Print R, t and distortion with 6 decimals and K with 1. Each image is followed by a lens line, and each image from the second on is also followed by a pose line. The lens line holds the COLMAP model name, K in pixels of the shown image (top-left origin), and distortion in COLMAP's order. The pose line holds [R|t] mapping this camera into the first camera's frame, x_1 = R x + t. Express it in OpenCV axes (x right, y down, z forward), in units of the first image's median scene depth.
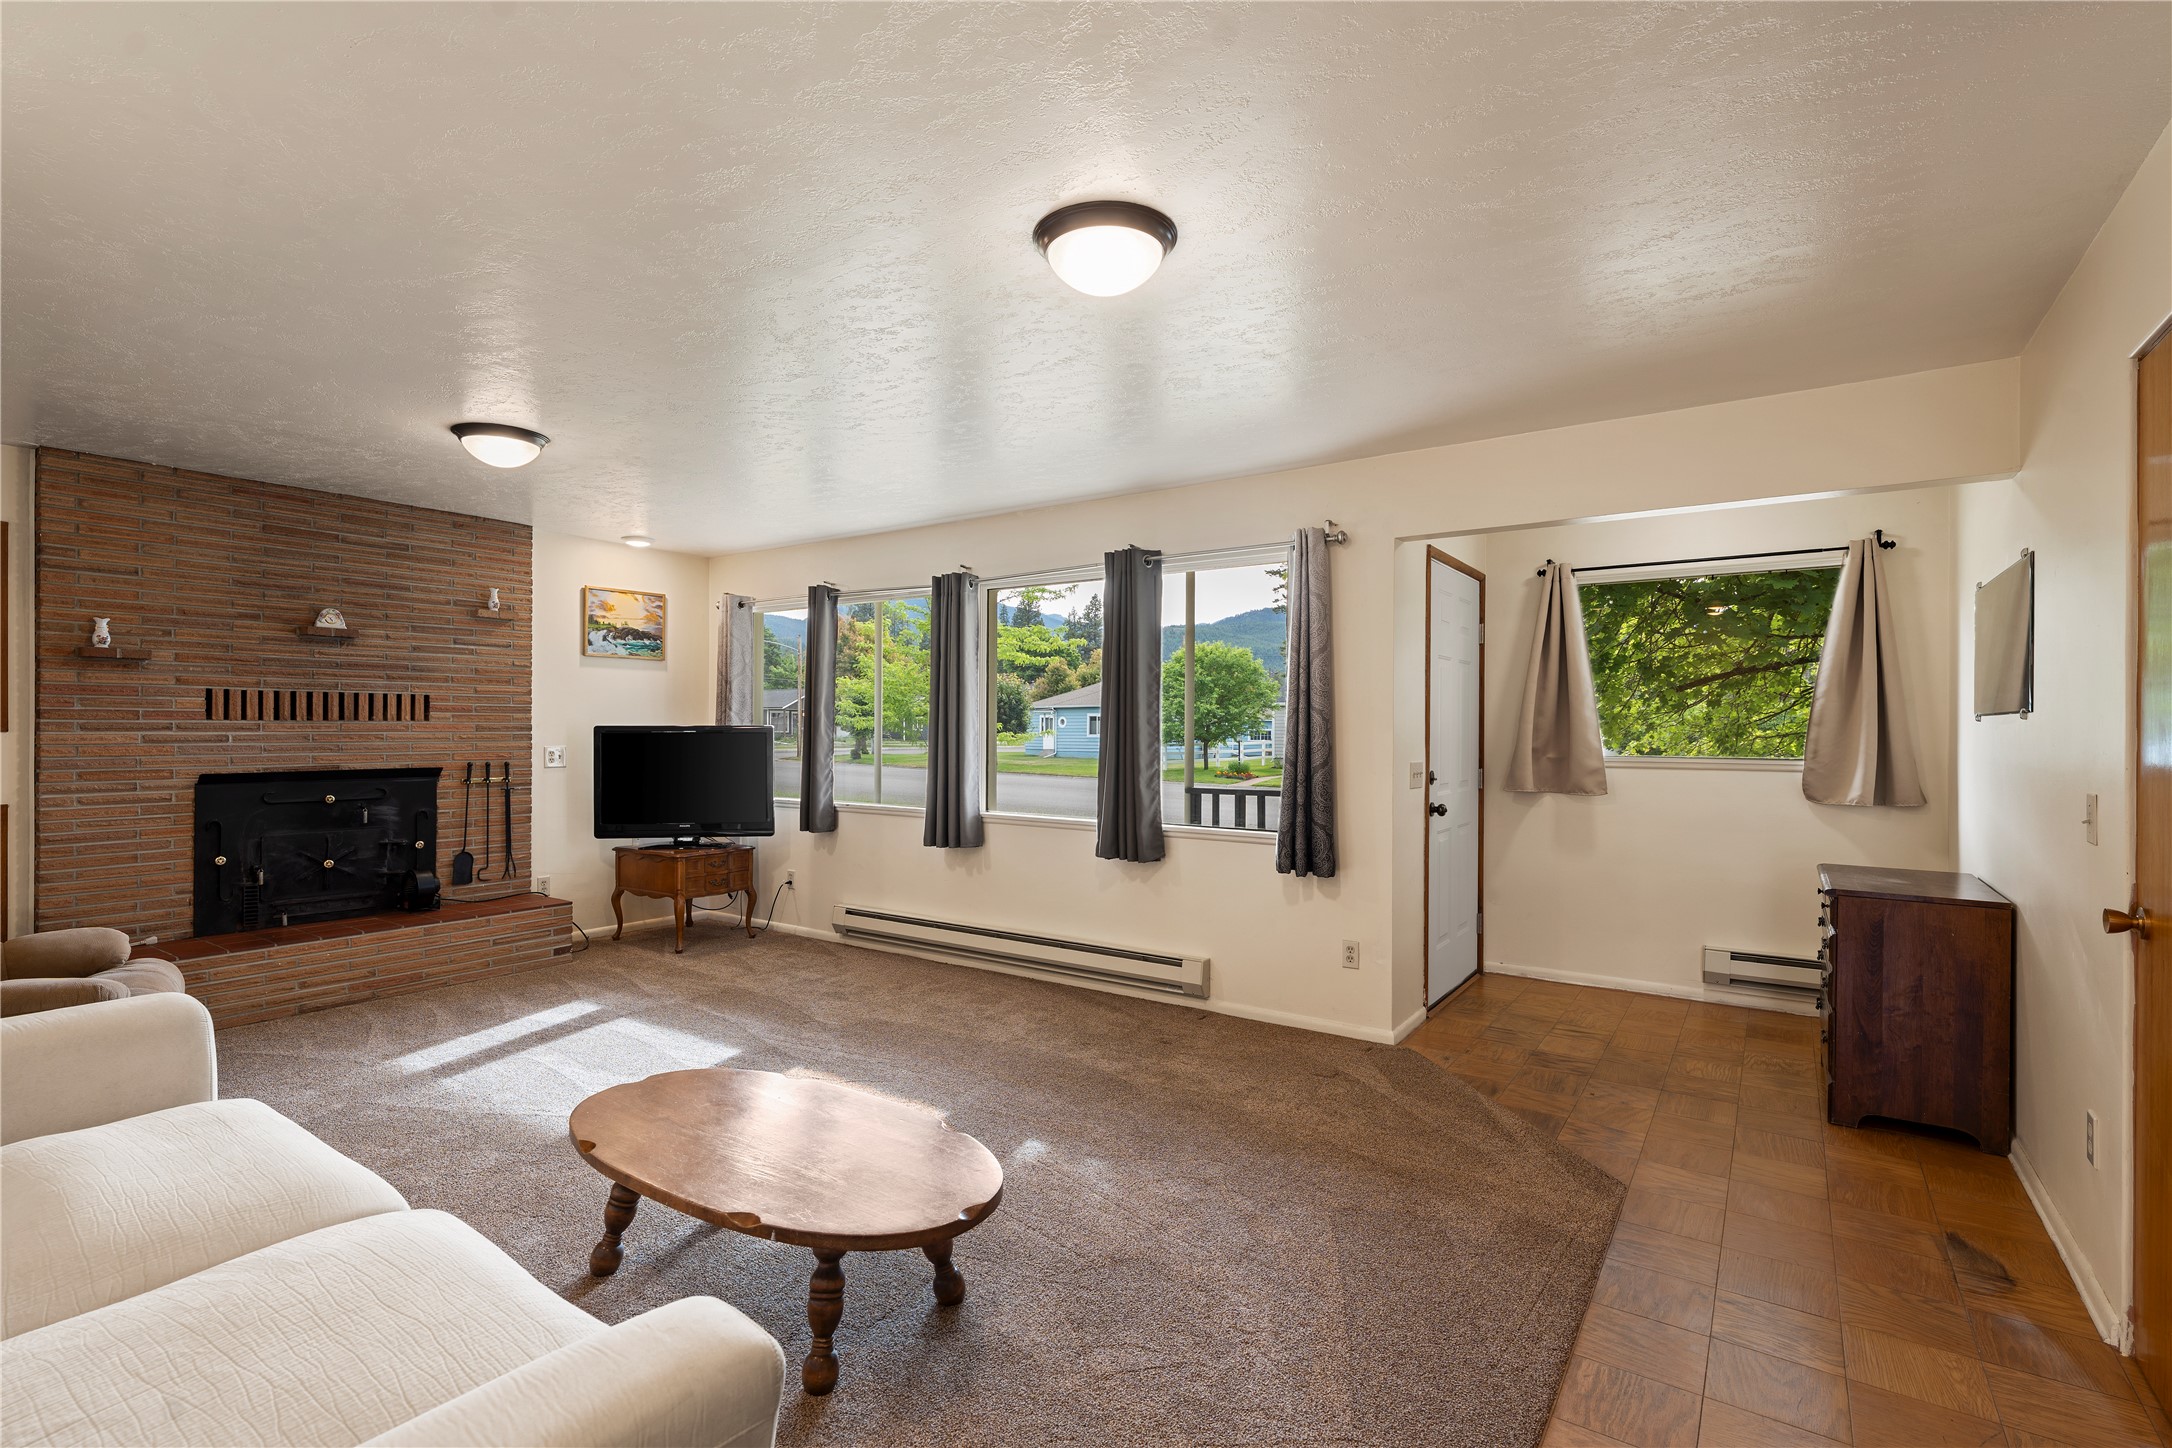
lens RADIAL K [[994.2, 0, 1084.7], [0, 994.2, 726.9], [0, 0, 1]] dist [0.002063, -0.000034]
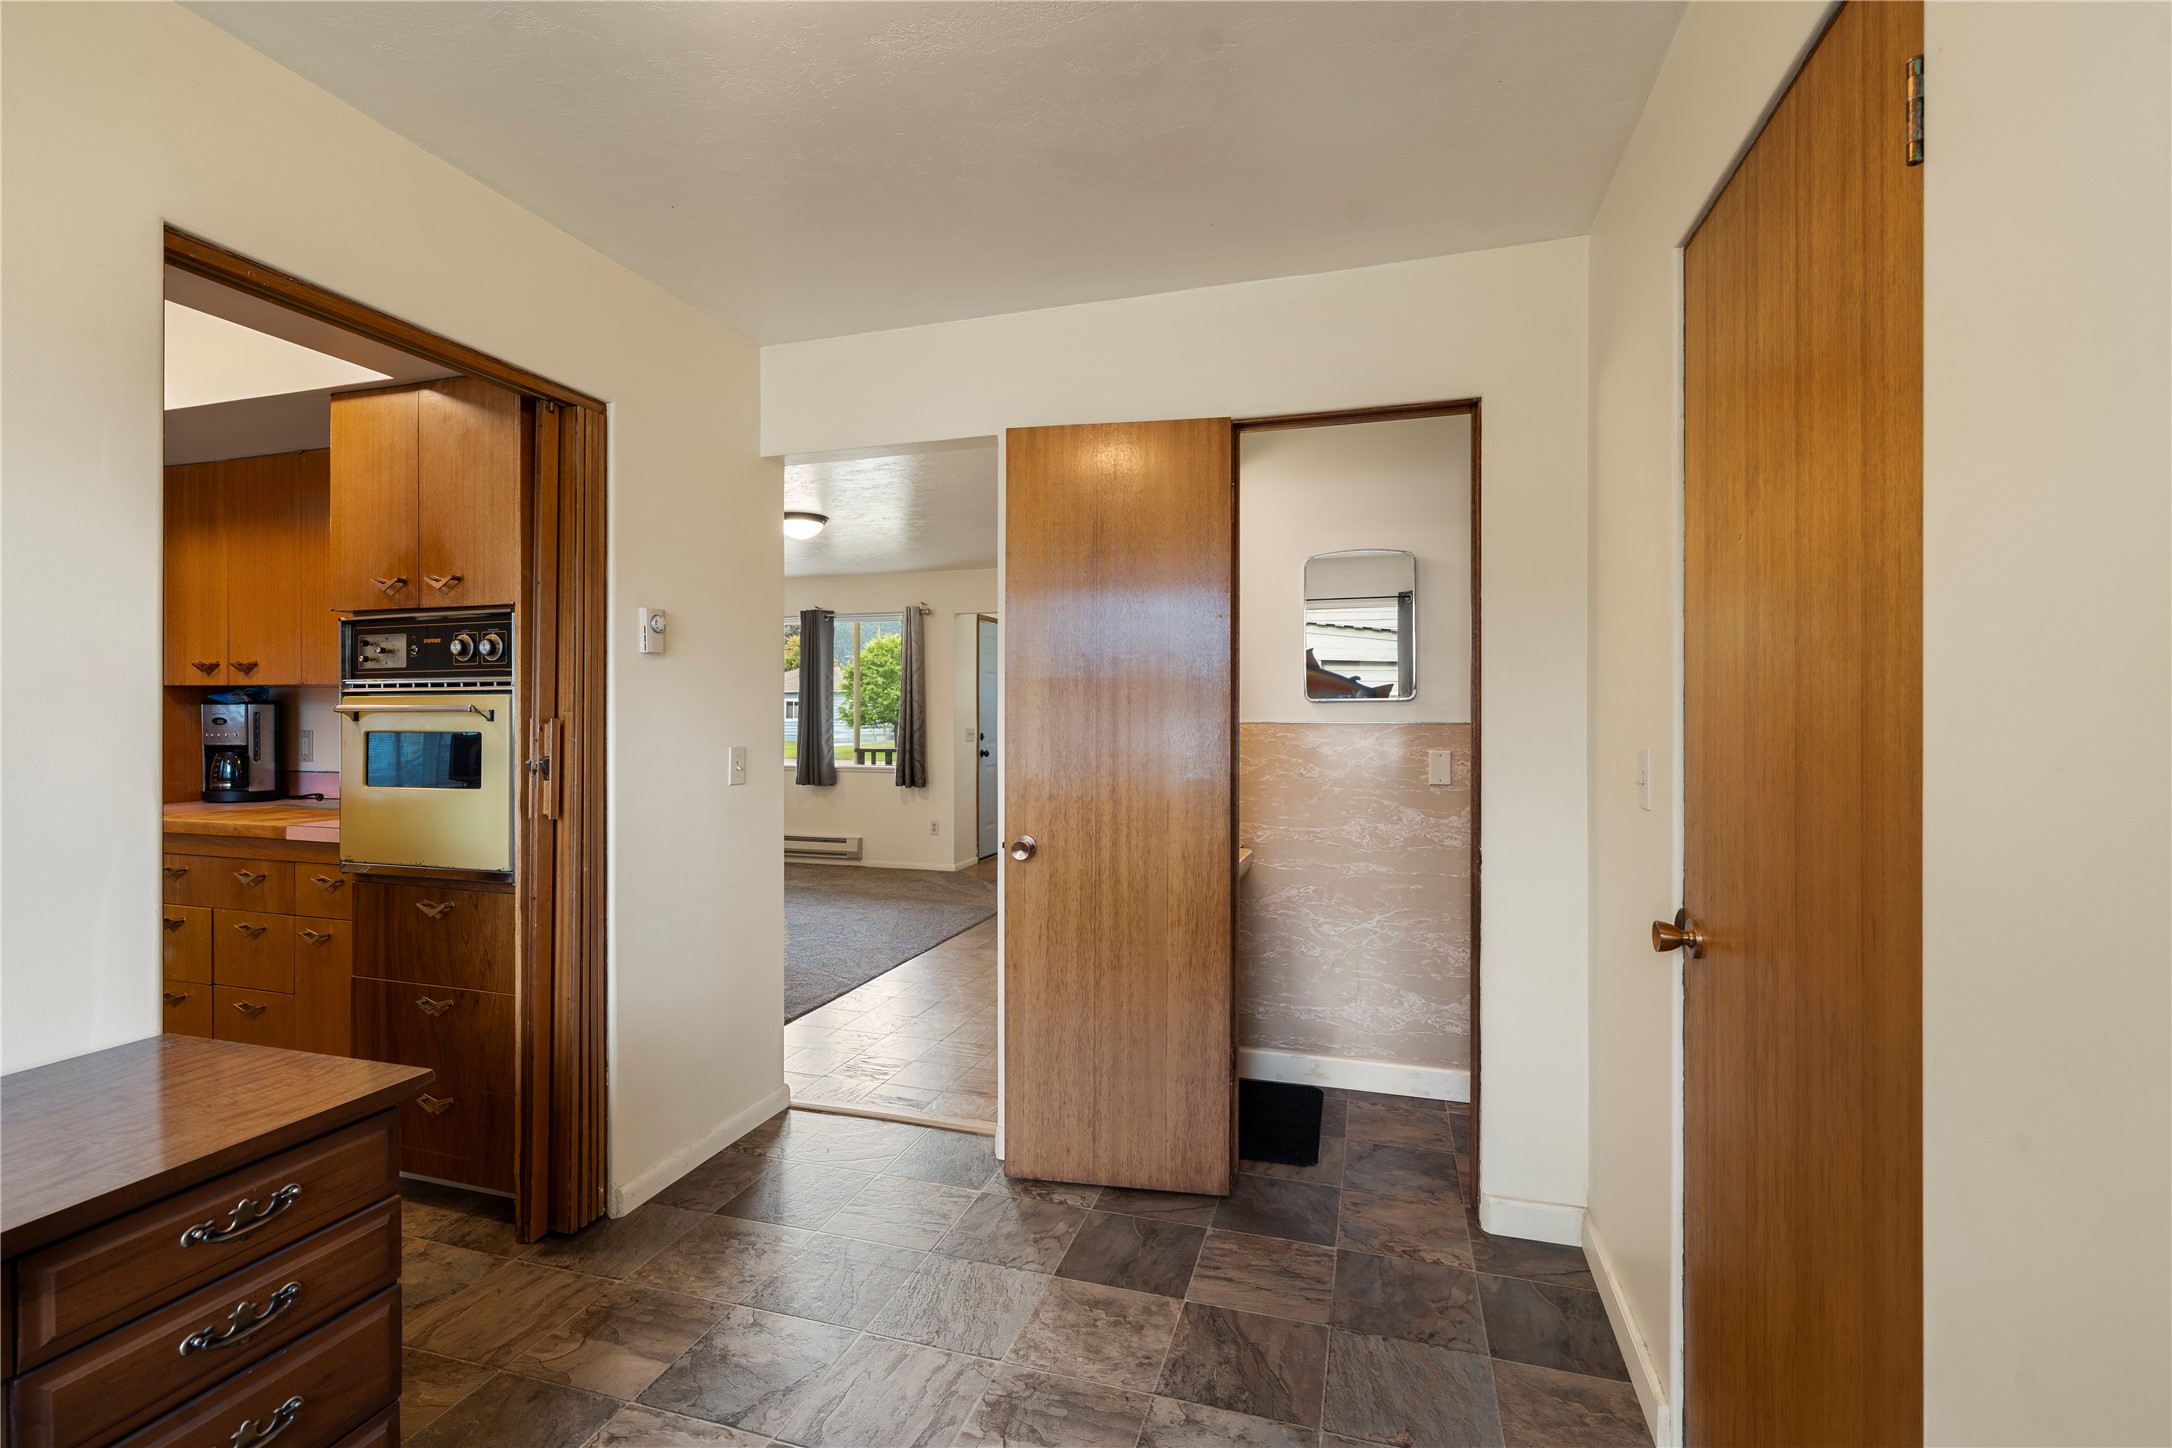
lens RADIAL K [[956.3, 0, 1079.9], [0, 956.3, 709.1], [0, 0, 1]] dist [-0.000351, -0.000269]
pose [[0.954490, -0.004336, 0.298211, -0.013144], [0.004916, 0.999987, -0.001192, 0.002259], [-0.298202, 0.002604, 0.954499, -0.742521]]
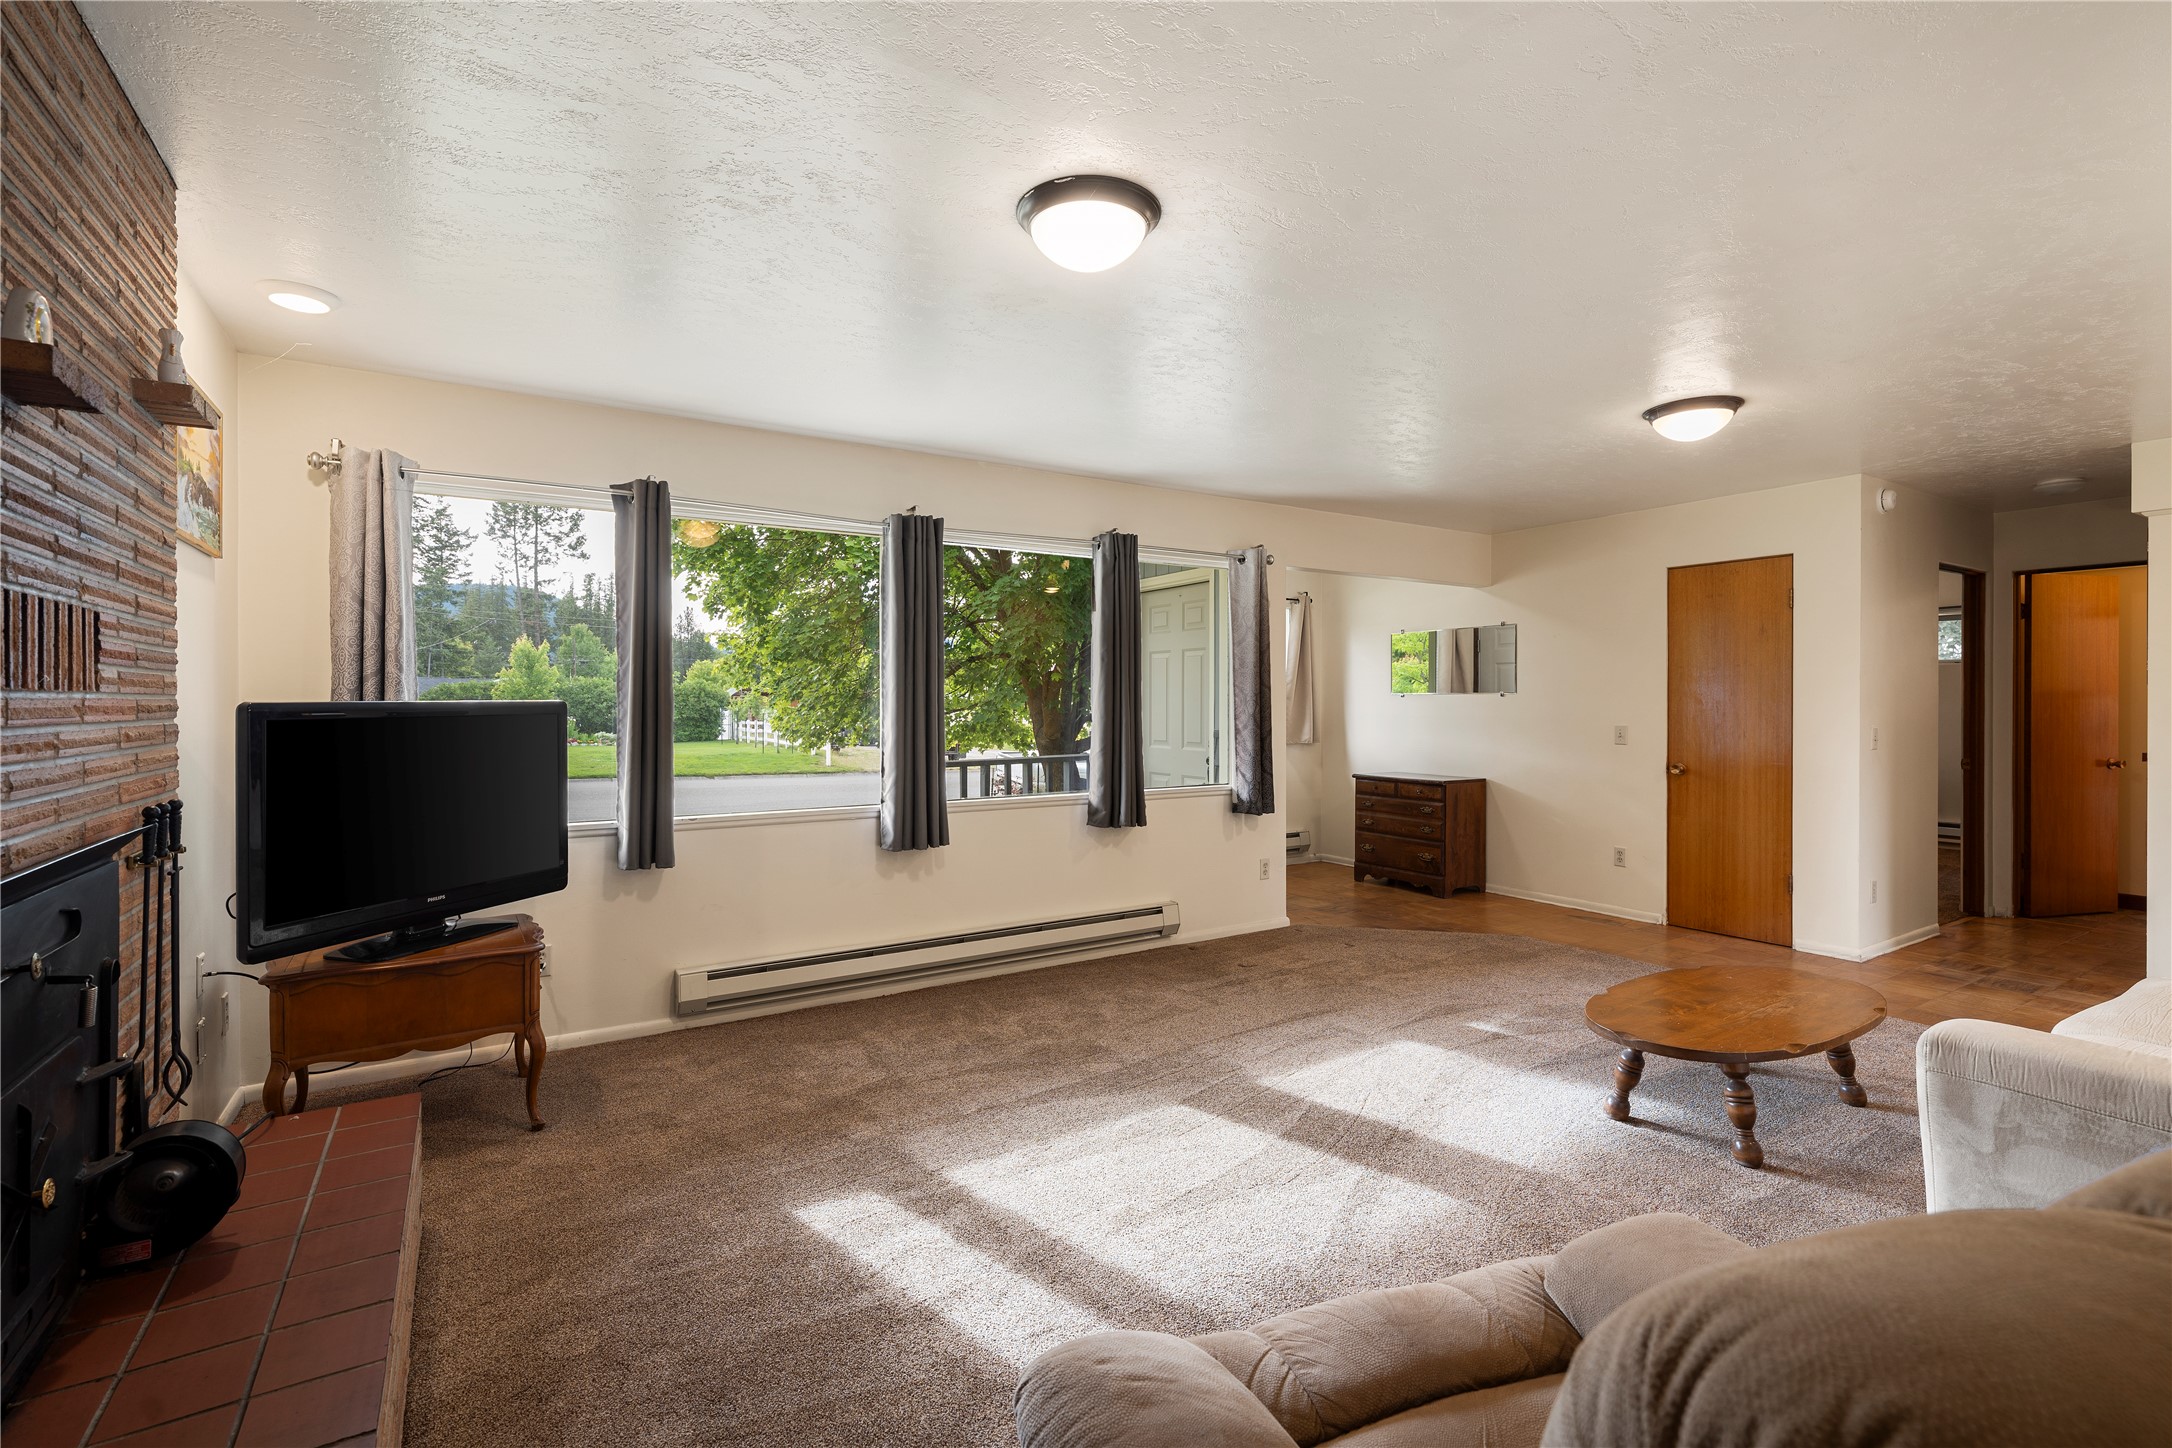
lens RADIAL K [[956.3, 0, 1079.9], [0, 956.3, 709.1], [0, 0, 1]] dist [-0.000351, -0.000269]
pose [[0.392739, -0.011074, 0.919583, -0.890139], [0.000854, 0.999931, 0.011677, -0.003365], [-0.919649, -0.003801, 0.392722, 0.626382]]
